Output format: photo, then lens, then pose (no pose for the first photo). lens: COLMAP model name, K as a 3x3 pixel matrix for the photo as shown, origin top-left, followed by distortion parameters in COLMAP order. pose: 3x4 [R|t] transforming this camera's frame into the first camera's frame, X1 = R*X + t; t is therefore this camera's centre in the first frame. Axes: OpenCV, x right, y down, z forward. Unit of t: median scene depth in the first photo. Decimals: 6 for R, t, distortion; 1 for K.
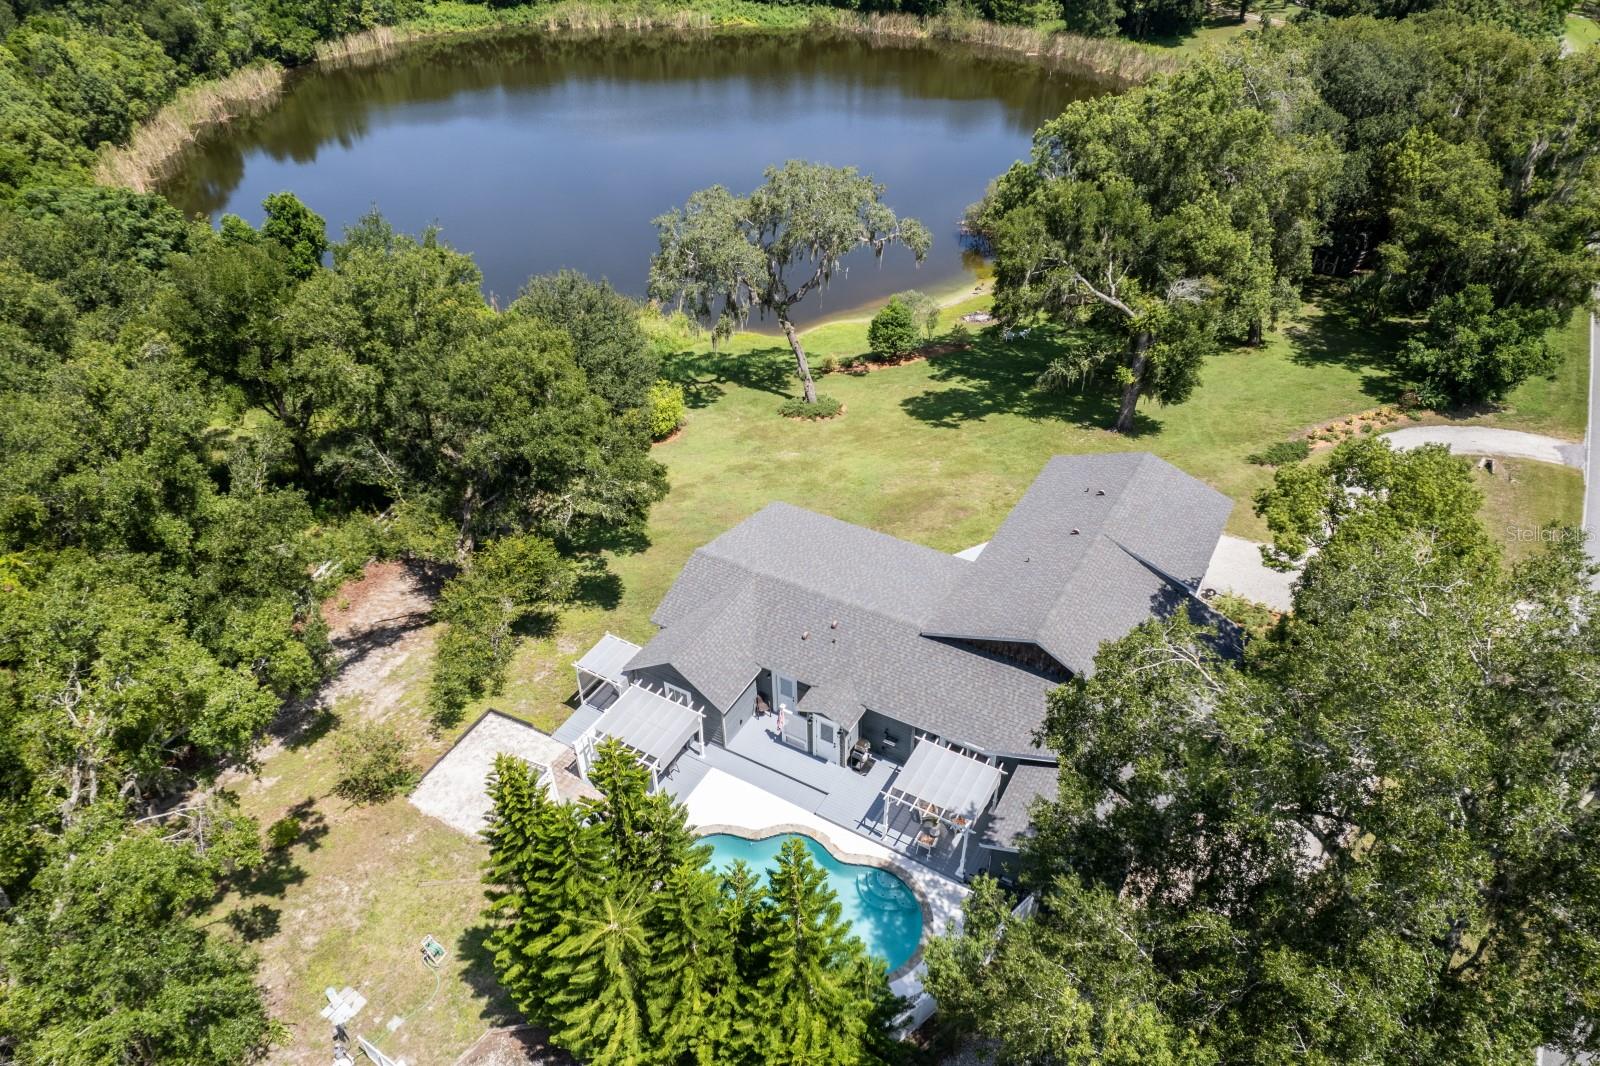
lens RADIAL K [[1025.5, 0, 800.0], [0, 1025.5, 533.0], [0, 0, 1]] dist [-0.072510, 0.072096]
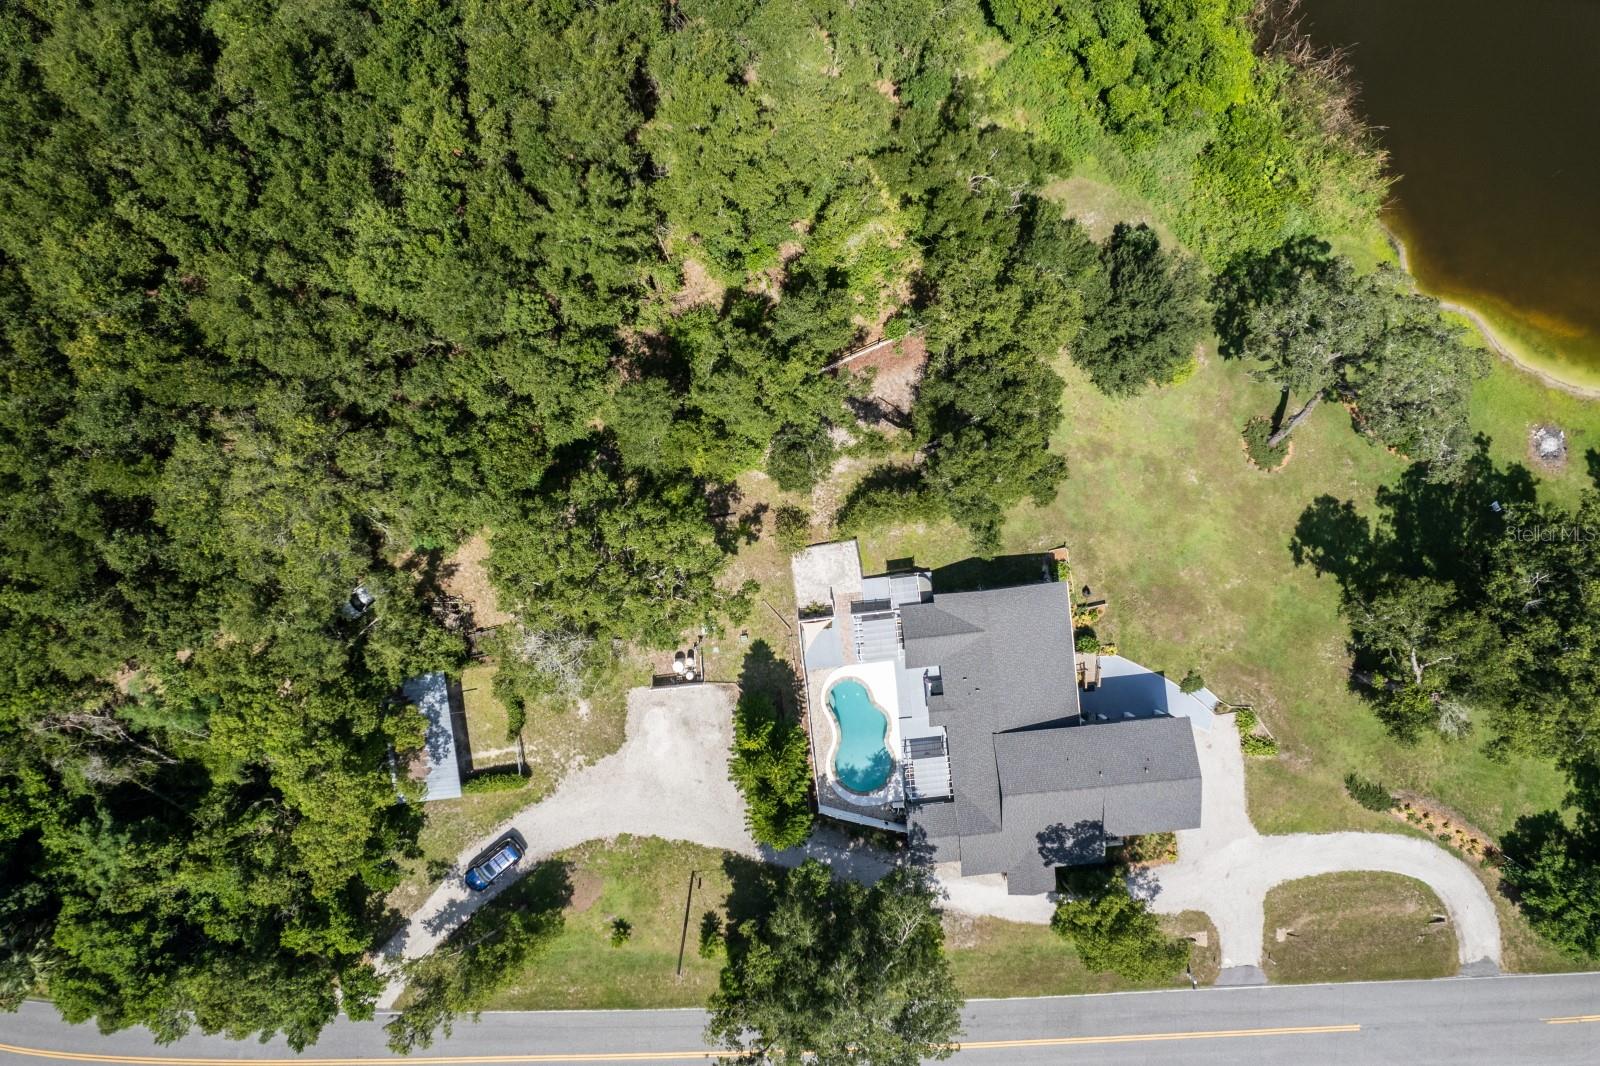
lens RADIAL K [[1008.4, 0, 803.8], [0, 1008.4, 544.3], [0, 0, 1]] dist [-0.070126, 0.068778]
pose [[0.583676, 0.810385, 0.050975, -0.249484], [-0.485567, 0.298032, 0.821828, -0.723553], [0.650805, -0.504433, 0.567450, -0.068043]]
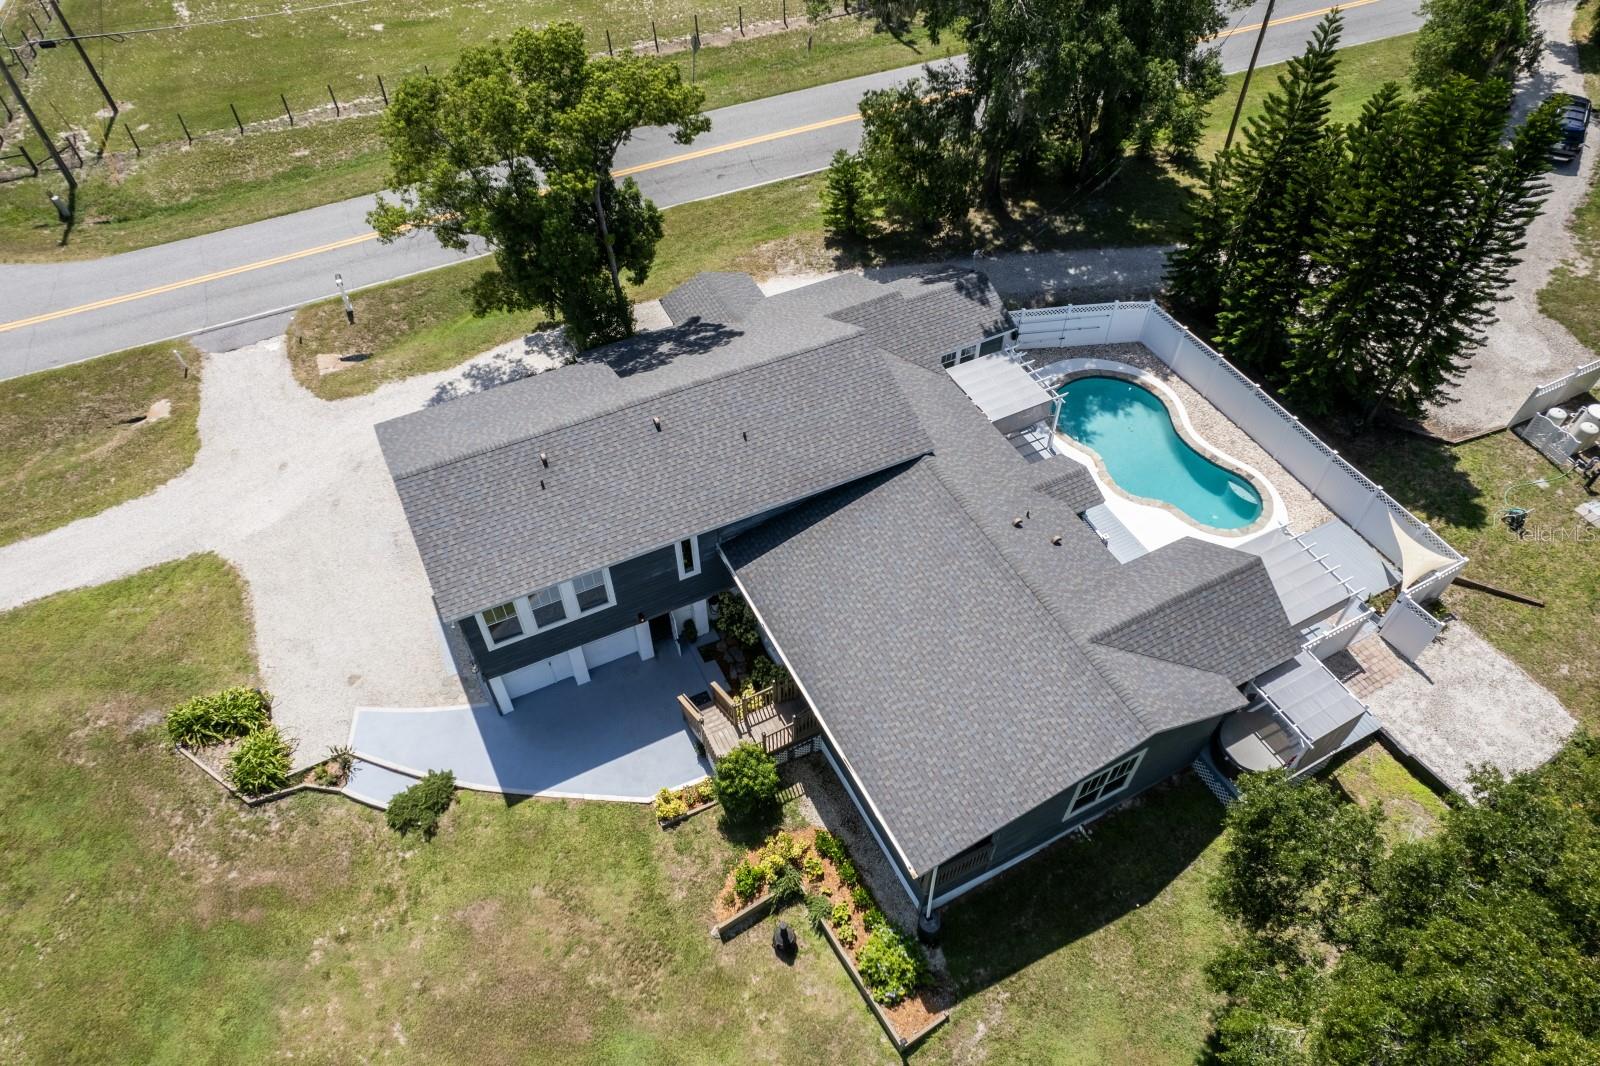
lens RADIAL K [[1008.4, 0, 803.8], [0, 1008.4, 544.3], [0, 0, 1]] dist [-0.070126, 0.068778]
pose [[-0.836269, -0.404903, 0.369740, -0.058950], [0.332819, 0.161058, 0.929135, -0.331799], [-0.435759, 0.900063, 0.000072, 0.573665]]
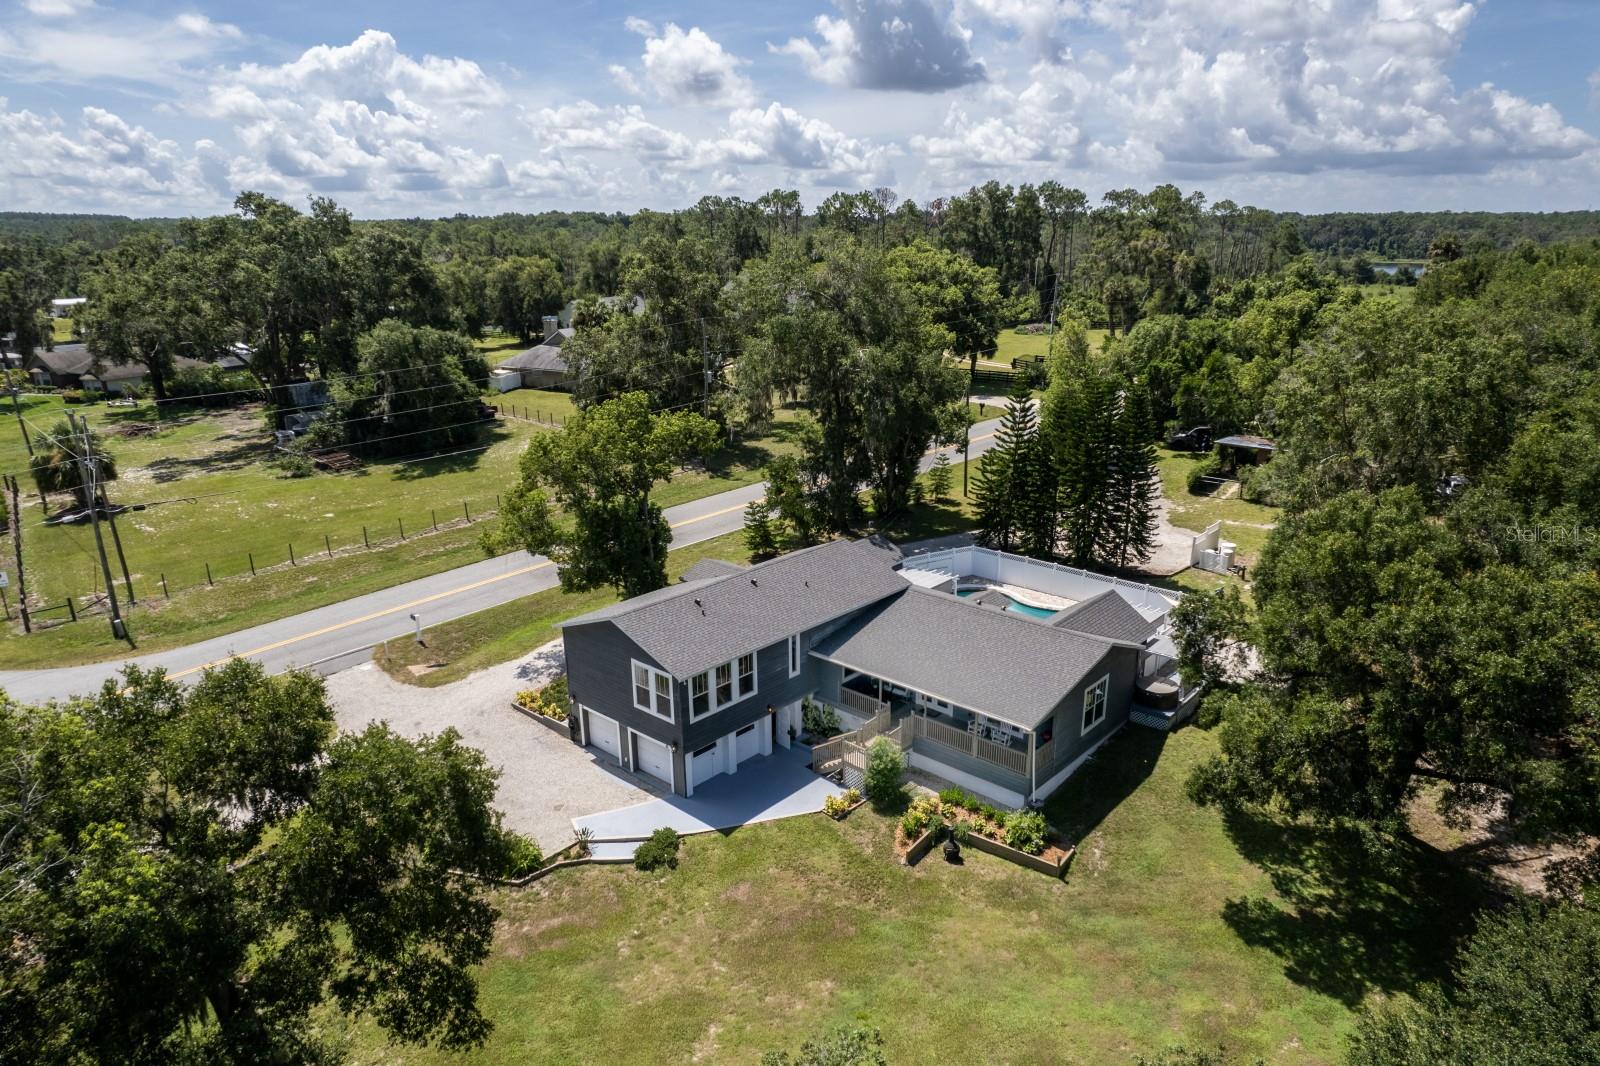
lens RADIAL K [[1008.4, 0, 803.8], [0, 1008.4, 544.3], [0, 0, 1]] dist [-0.070126, 0.068778]
pose [[-0.976128, -0.038398, 0.213777, -0.008460], [0.148609, 0.599727, 0.786284, -0.486762], [-0.158399, 0.799283, -0.579704, 0.885303]]
